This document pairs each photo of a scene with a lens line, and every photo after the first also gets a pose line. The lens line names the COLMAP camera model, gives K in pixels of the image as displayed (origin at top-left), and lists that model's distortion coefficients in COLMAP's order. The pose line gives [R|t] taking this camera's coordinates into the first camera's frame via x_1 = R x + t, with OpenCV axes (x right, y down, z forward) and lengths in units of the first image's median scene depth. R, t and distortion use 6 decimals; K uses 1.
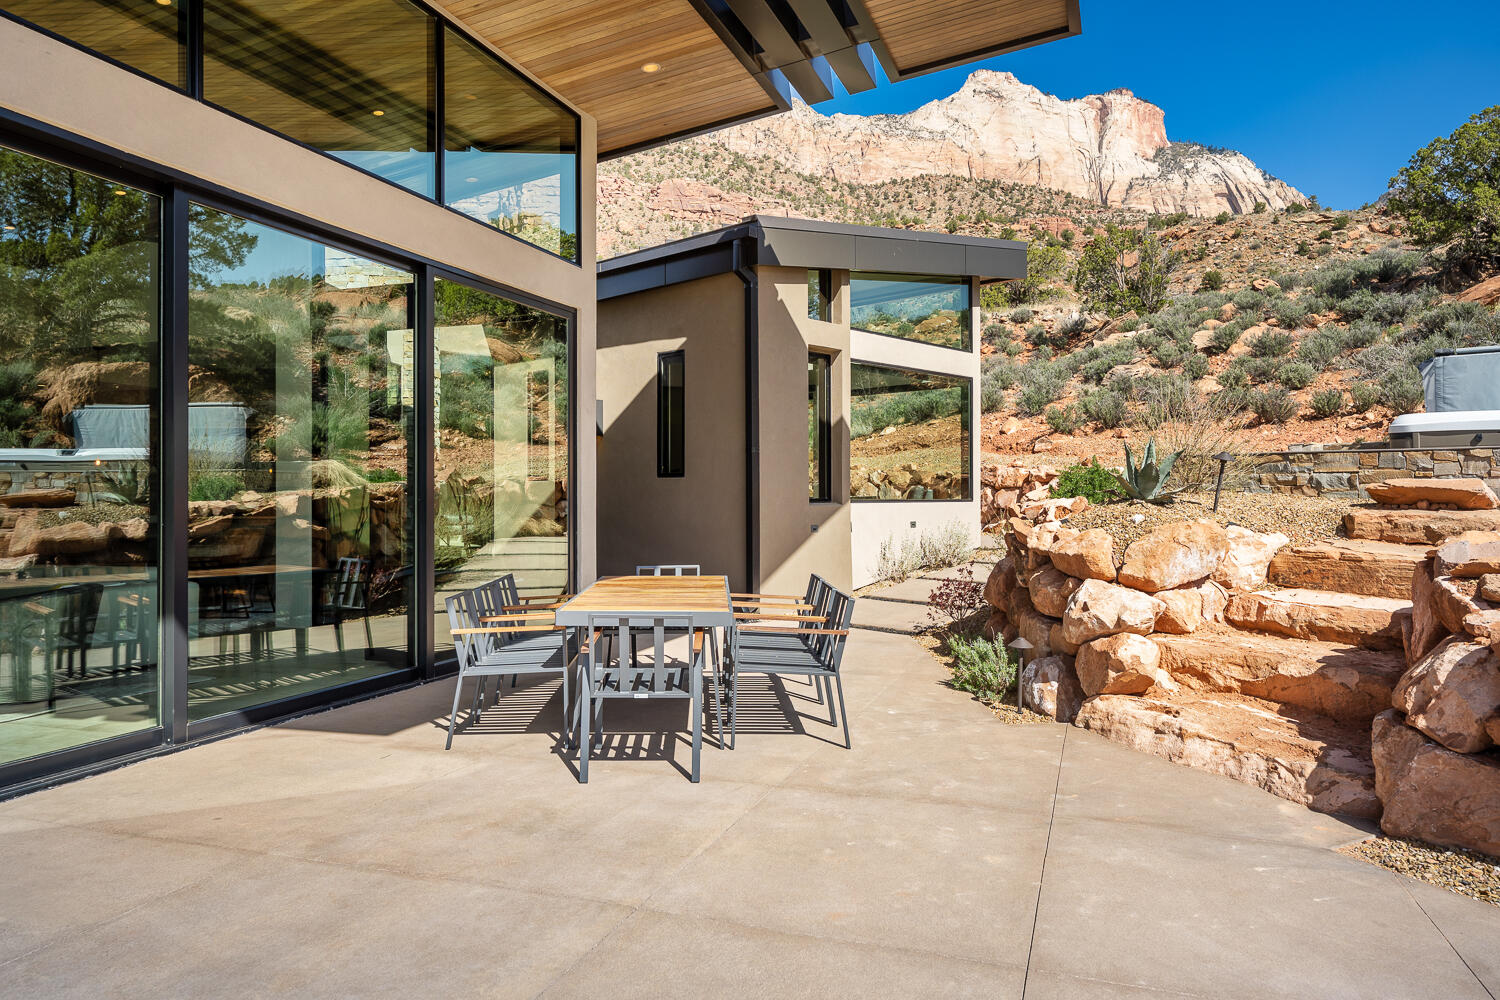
lens RADIAL K [[1019.5, 0, 748.2], [0, 1019.5, 486.9], [0, 0, 1]] dist [-0.016952, 0.026971]
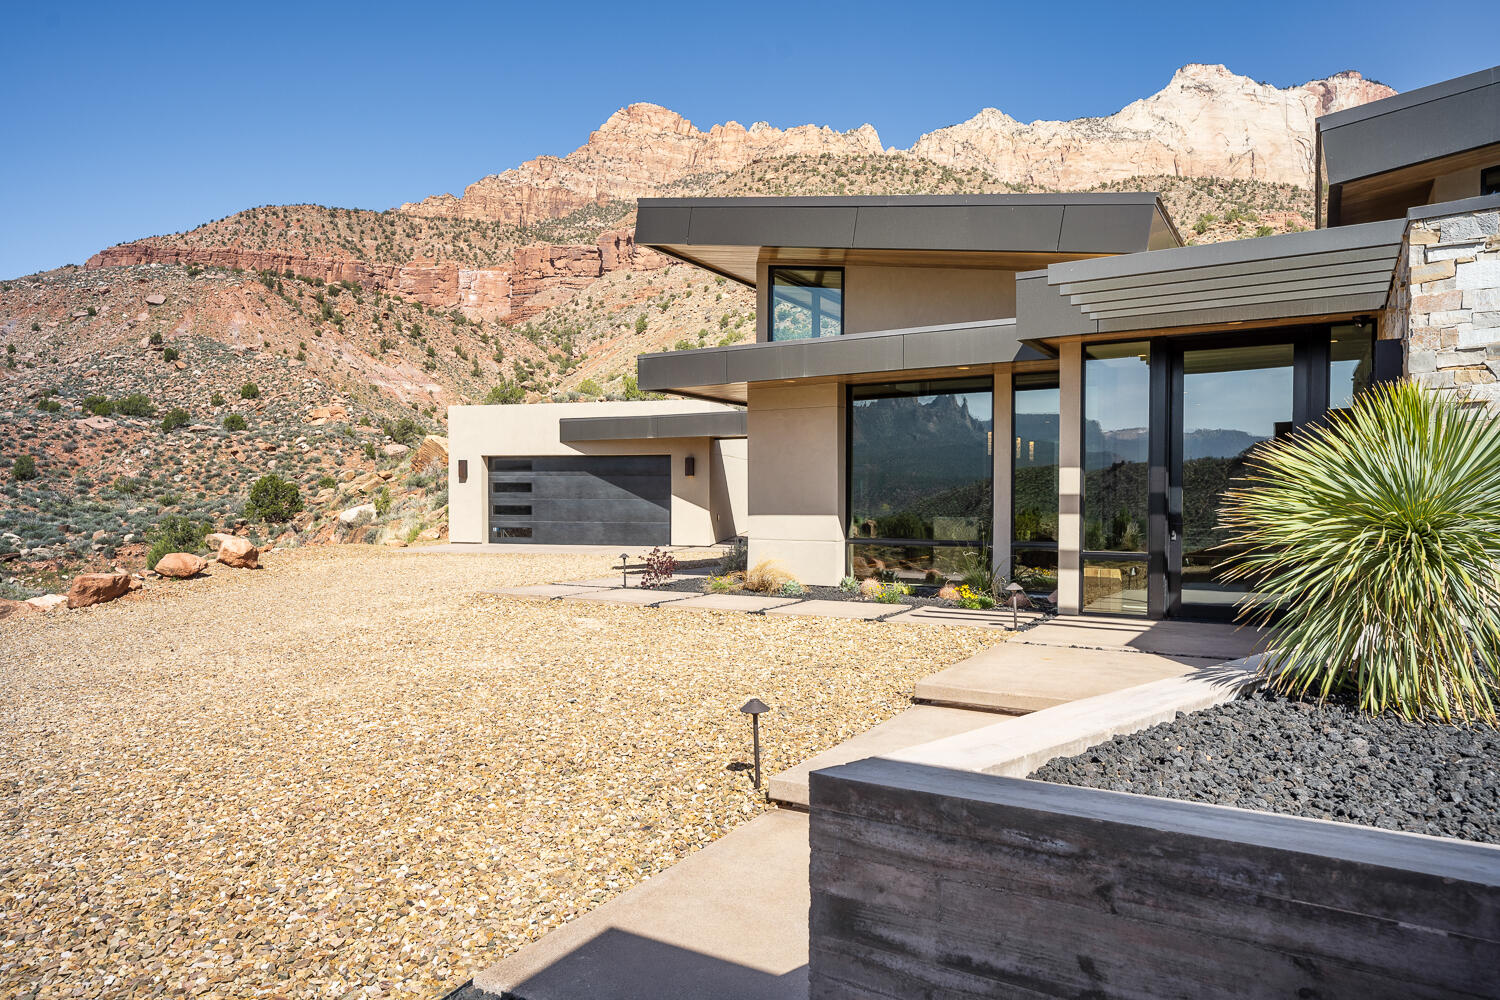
lens RADIAL K [[955.2, 0, 745.0], [0, 955.2, 518.6], [0, 0, 1]] dist [0.000179, 0.002509]
pose [[0.979365, 0.009789, -0.201863, -0.393505], [-0.003584, 0.999510, 0.031084, 0.005068], [0.202068, -0.029720, 0.978920, -0.099669]]
